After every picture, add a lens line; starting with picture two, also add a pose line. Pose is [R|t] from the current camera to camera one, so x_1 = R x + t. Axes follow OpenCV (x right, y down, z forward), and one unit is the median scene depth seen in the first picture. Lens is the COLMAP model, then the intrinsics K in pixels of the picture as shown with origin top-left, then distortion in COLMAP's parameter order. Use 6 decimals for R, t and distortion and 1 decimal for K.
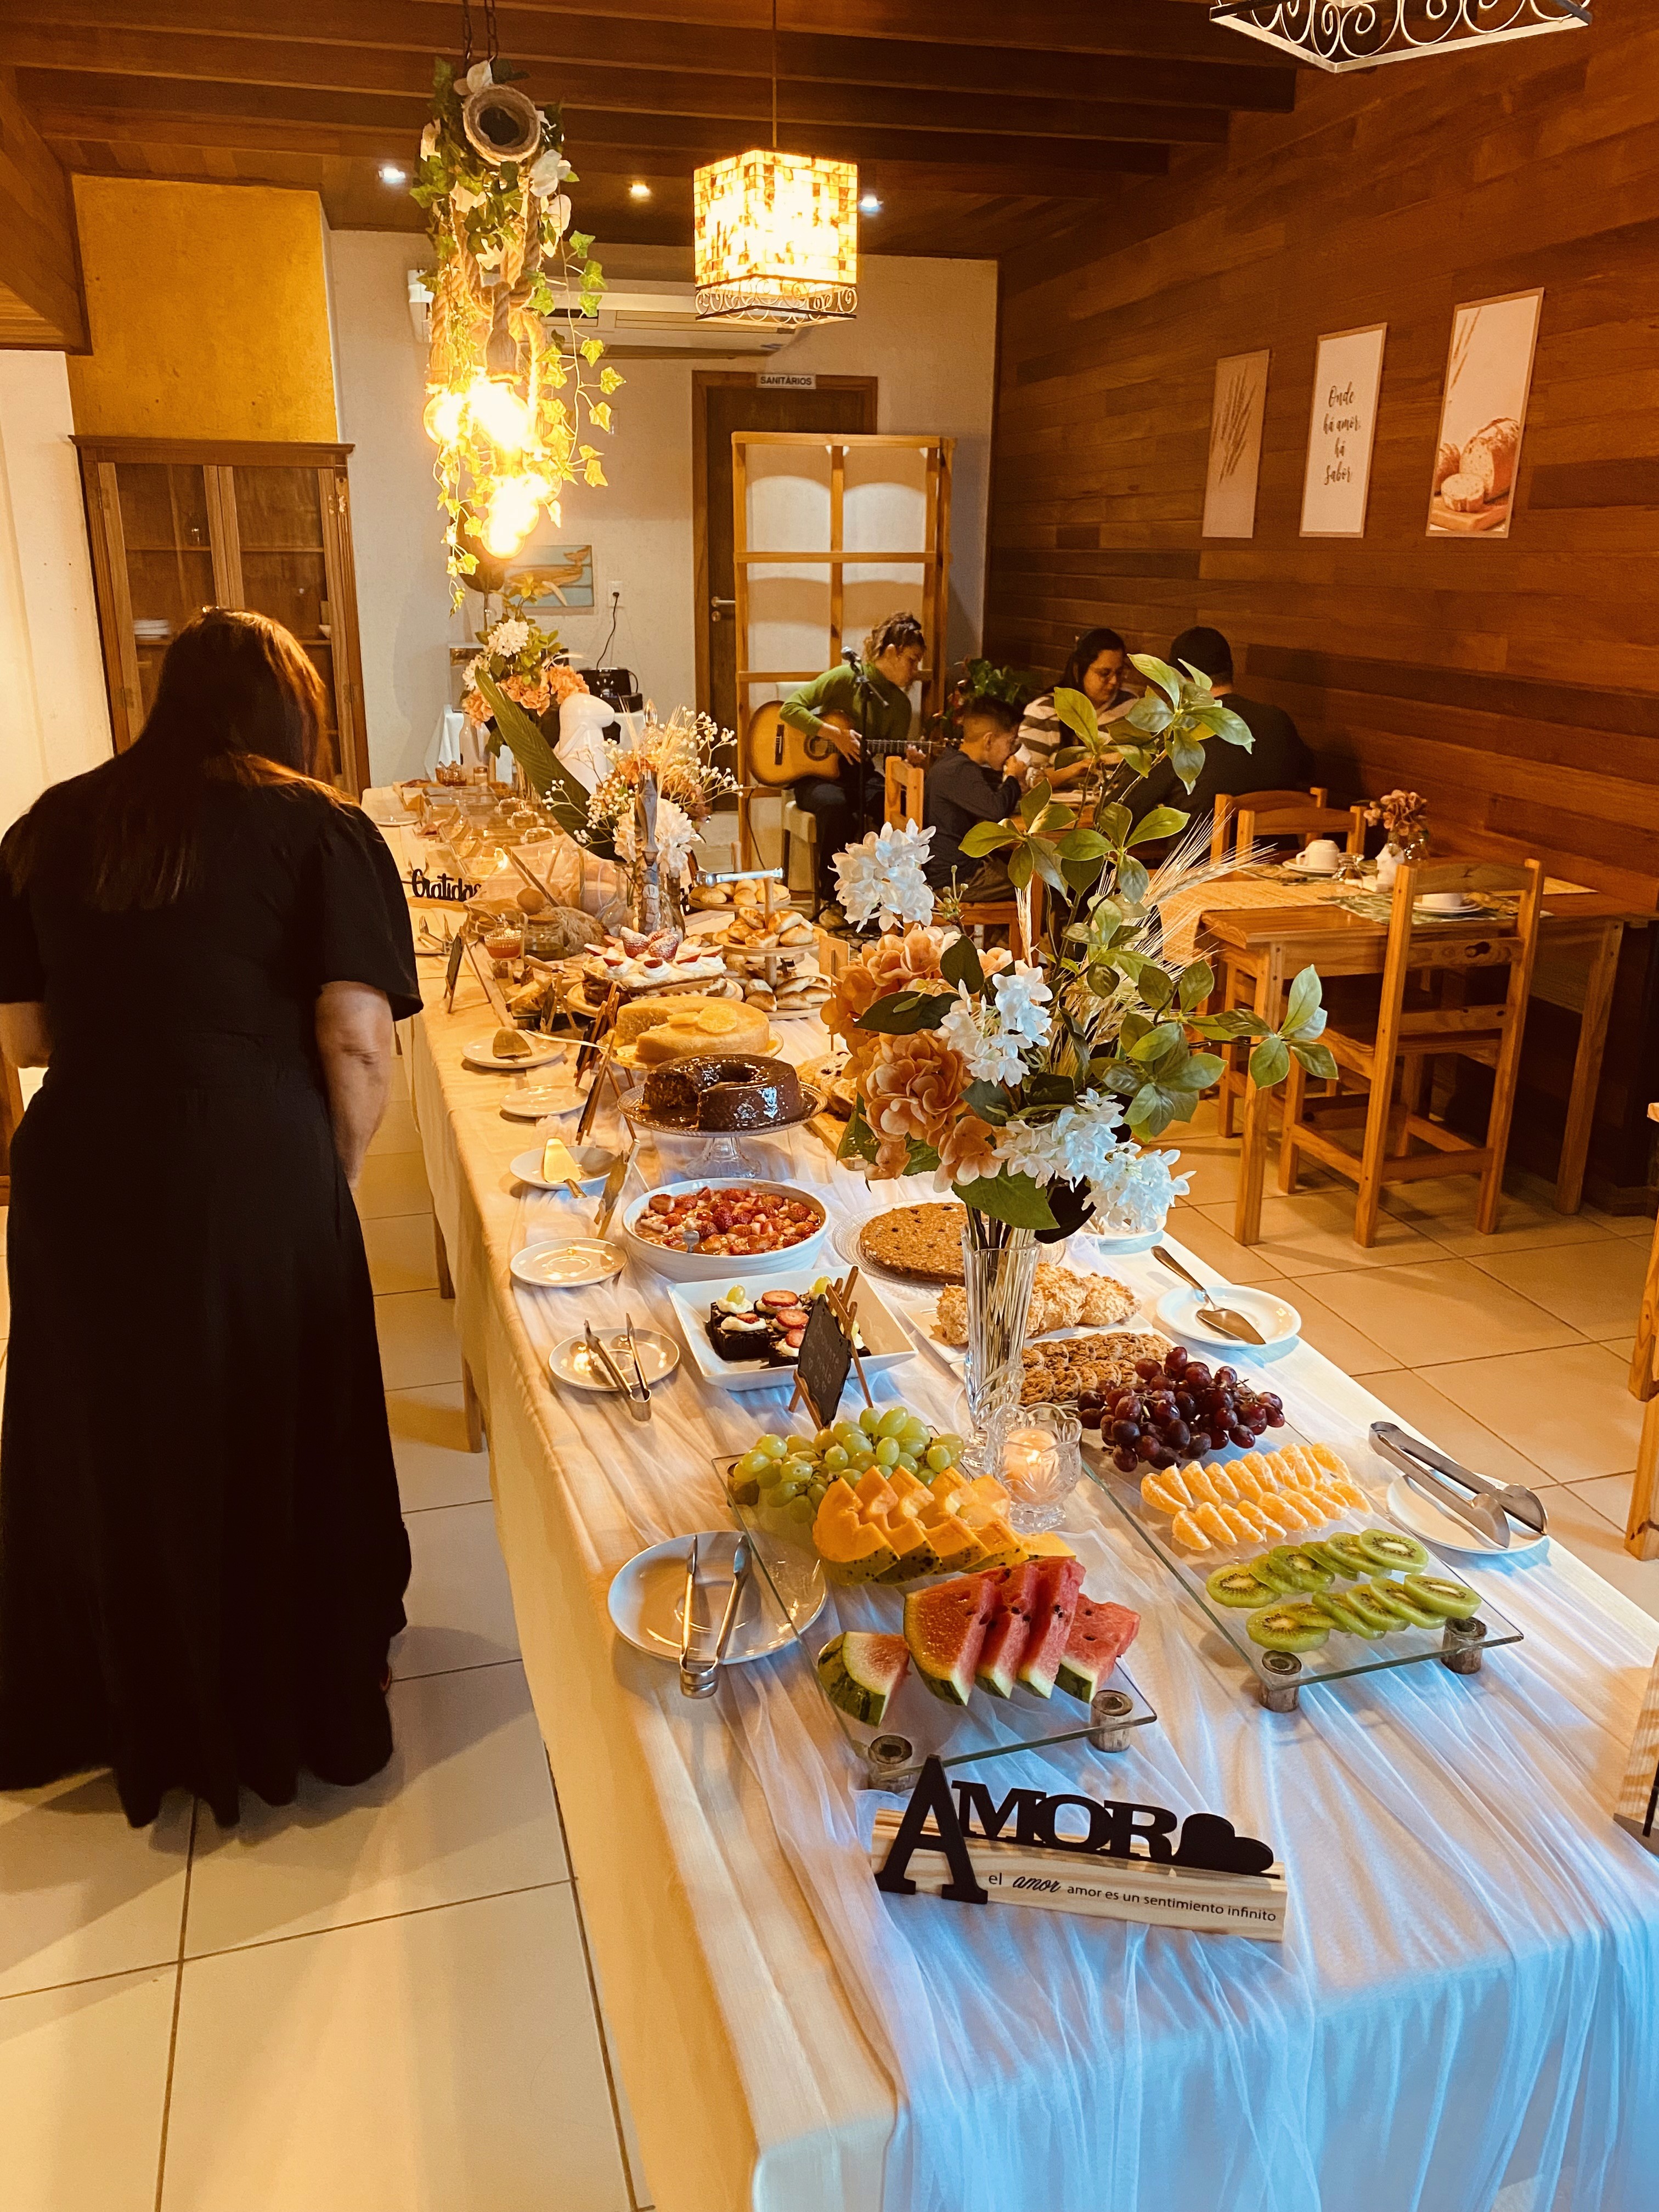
lens RADIAL K [[1674.6, 0, 823.3], [0, 1674.6, 1110.9], [0, 0, 1]] dist [0.092557, -0.004260]
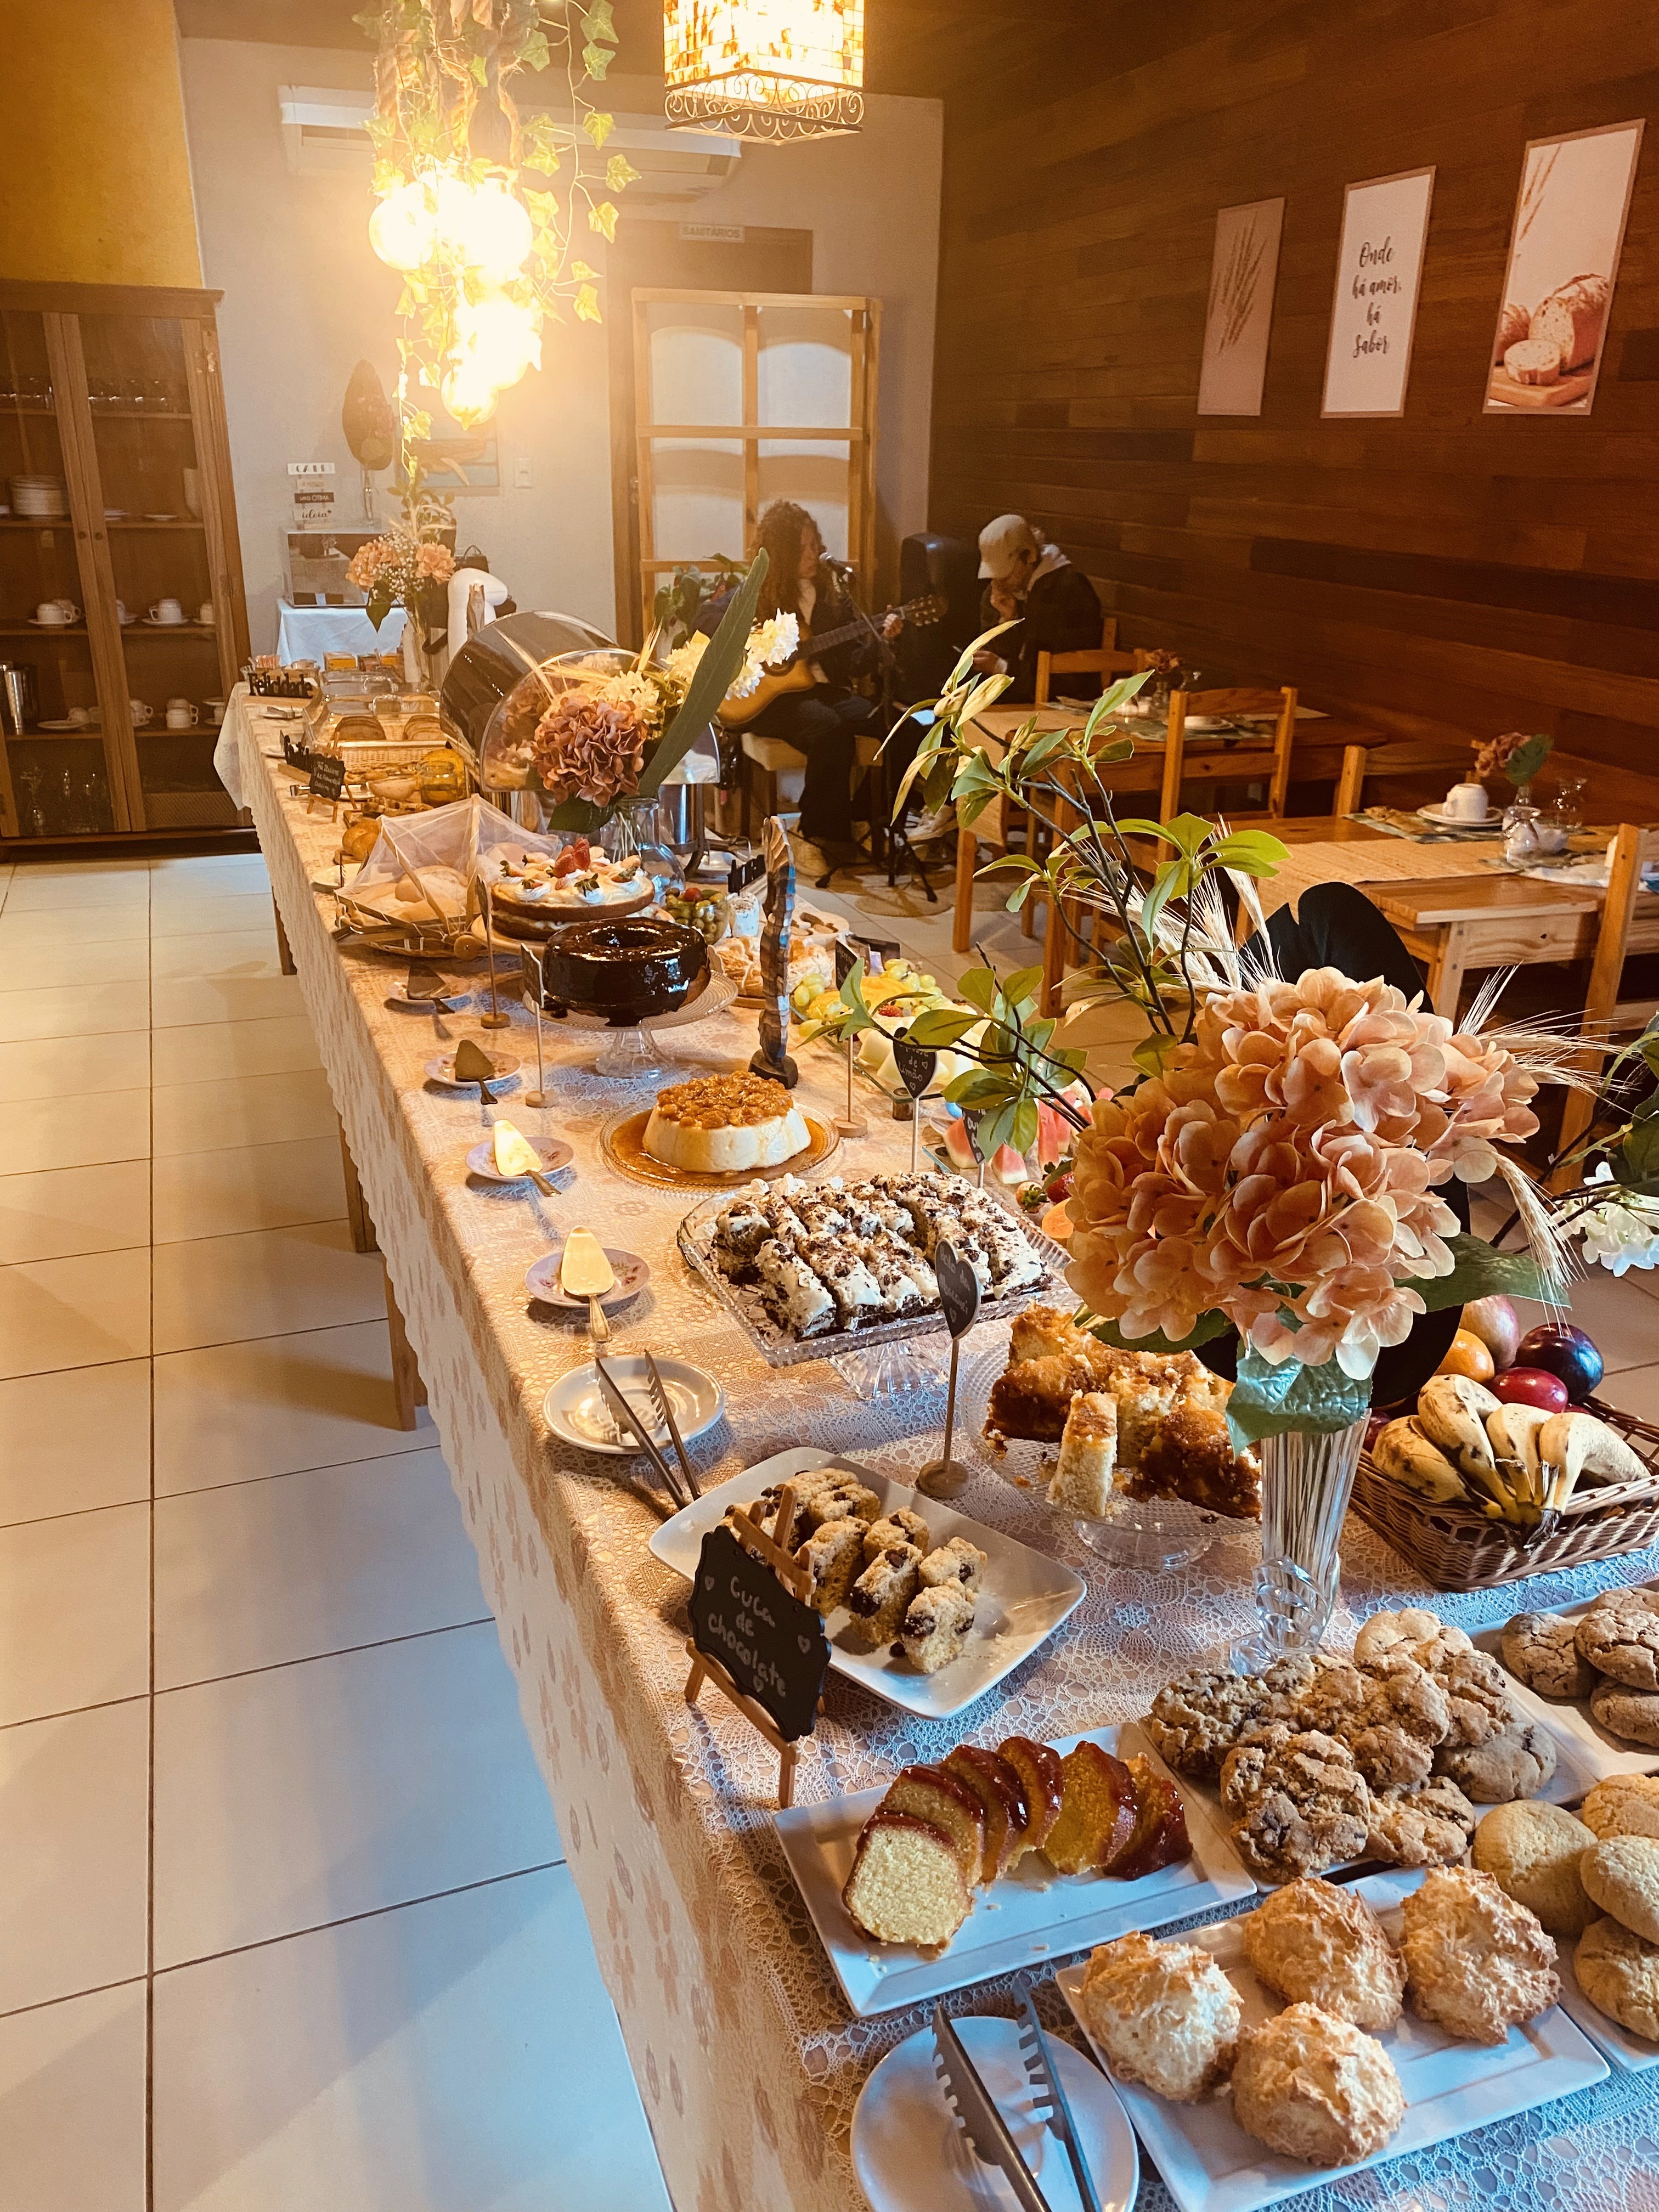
lens RADIAL K [[1674.6, 0, 870.4], [0, 1674.6, 1084.0], [0, 0, 1]] dist [0.092557, -0.004260]
pose [[0.996289, -0.023536, 0.082788, -0.041373], [0.019453, 0.998571, 0.049777, -0.036016], [-0.083841, -0.047982, 0.995323, 0.113711]]
